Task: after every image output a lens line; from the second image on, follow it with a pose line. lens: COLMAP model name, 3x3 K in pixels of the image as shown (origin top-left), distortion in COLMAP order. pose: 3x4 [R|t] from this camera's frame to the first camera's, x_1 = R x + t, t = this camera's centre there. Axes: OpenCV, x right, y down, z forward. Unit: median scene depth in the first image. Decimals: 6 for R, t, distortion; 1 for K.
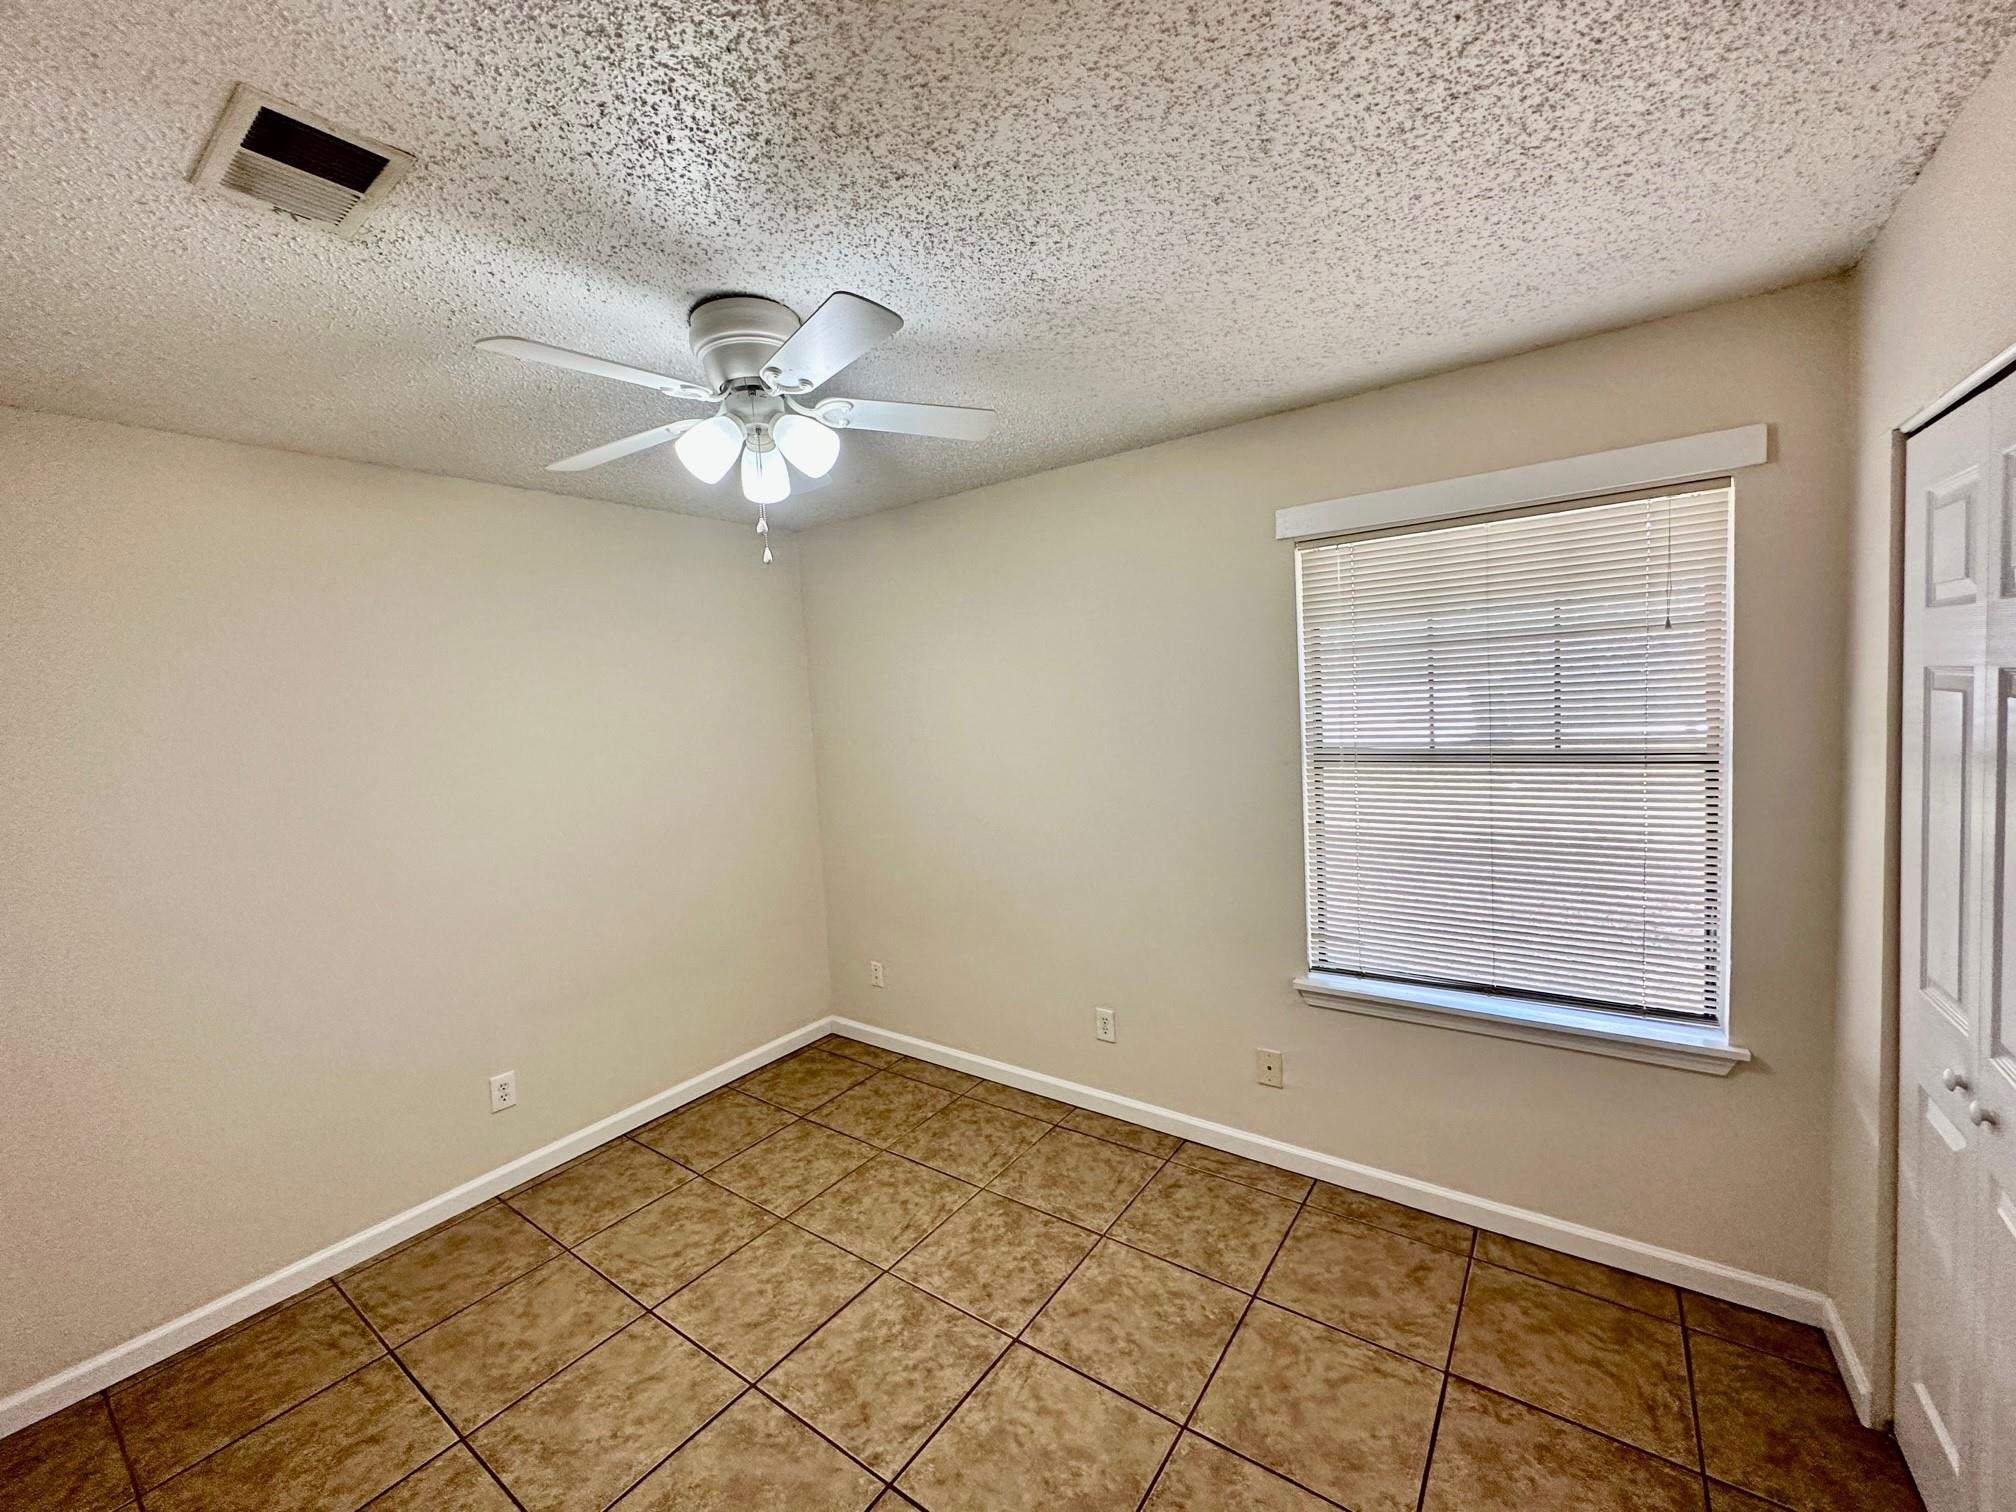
lens RADIAL K [[807.4, 0, 1012.8], [0, 807.4, 752.8], [0, 0, 1]] dist [0.002046, -0.001115]
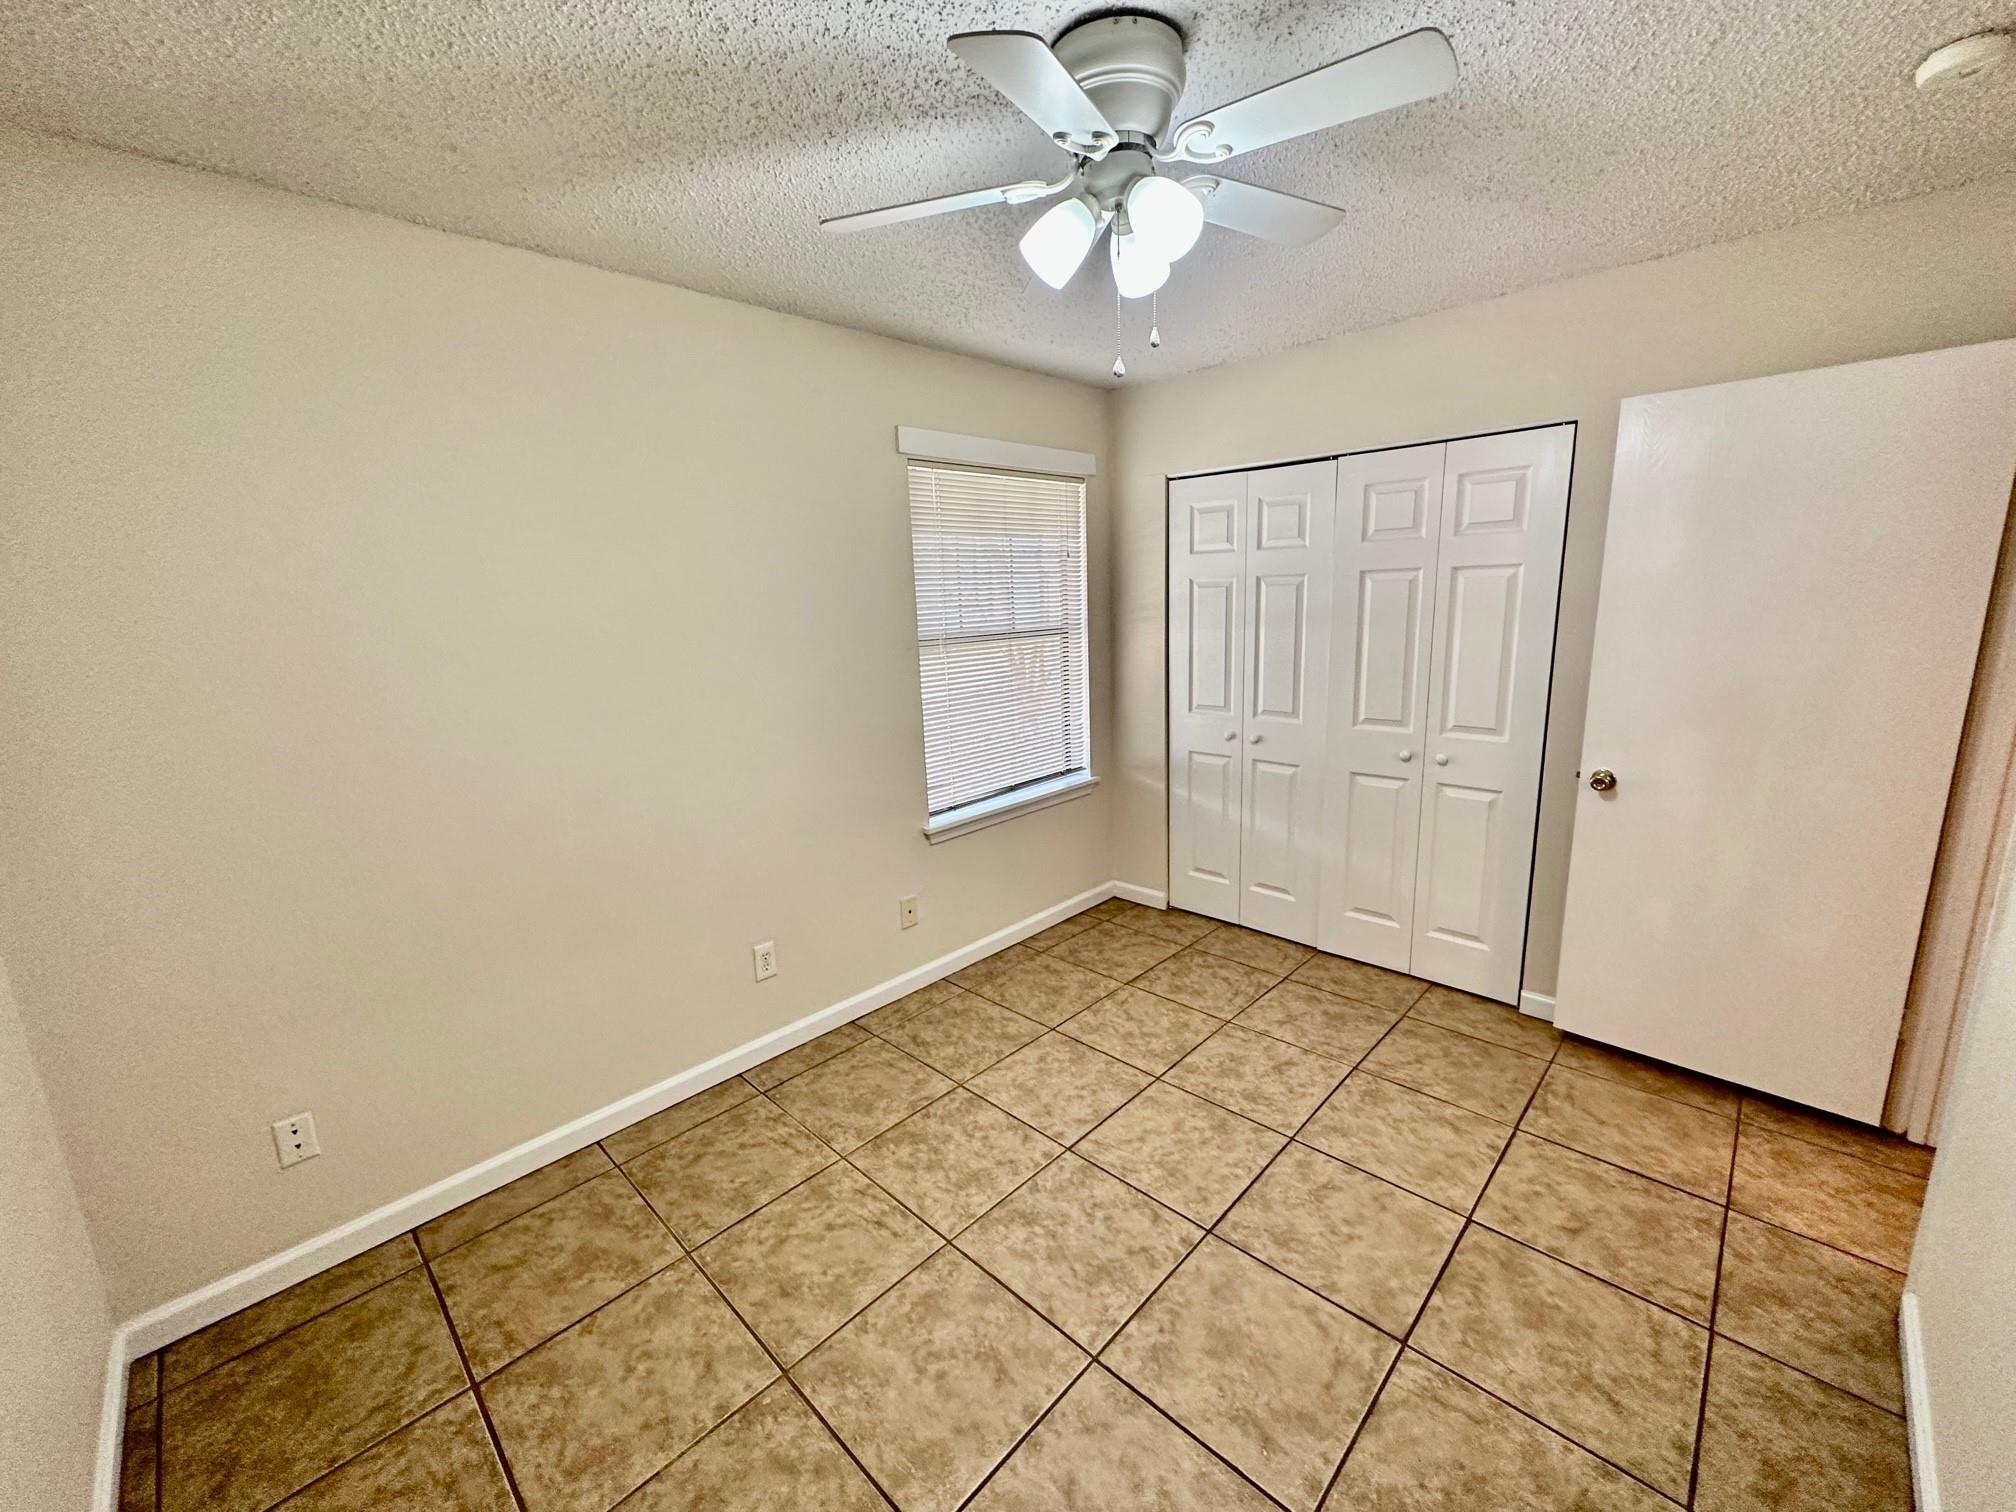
lens RADIAL K [[807.4, 0, 1001.9], [0, 807.4, 752.9], [0, 0, 1]] dist [0.002046, -0.001115]
pose [[0.154212, -0.145774, 0.977225, -0.853971], [0.099261, 0.986338, 0.131470, 0.021467], [-0.983039, 0.076726, 0.166575, 0.715159]]
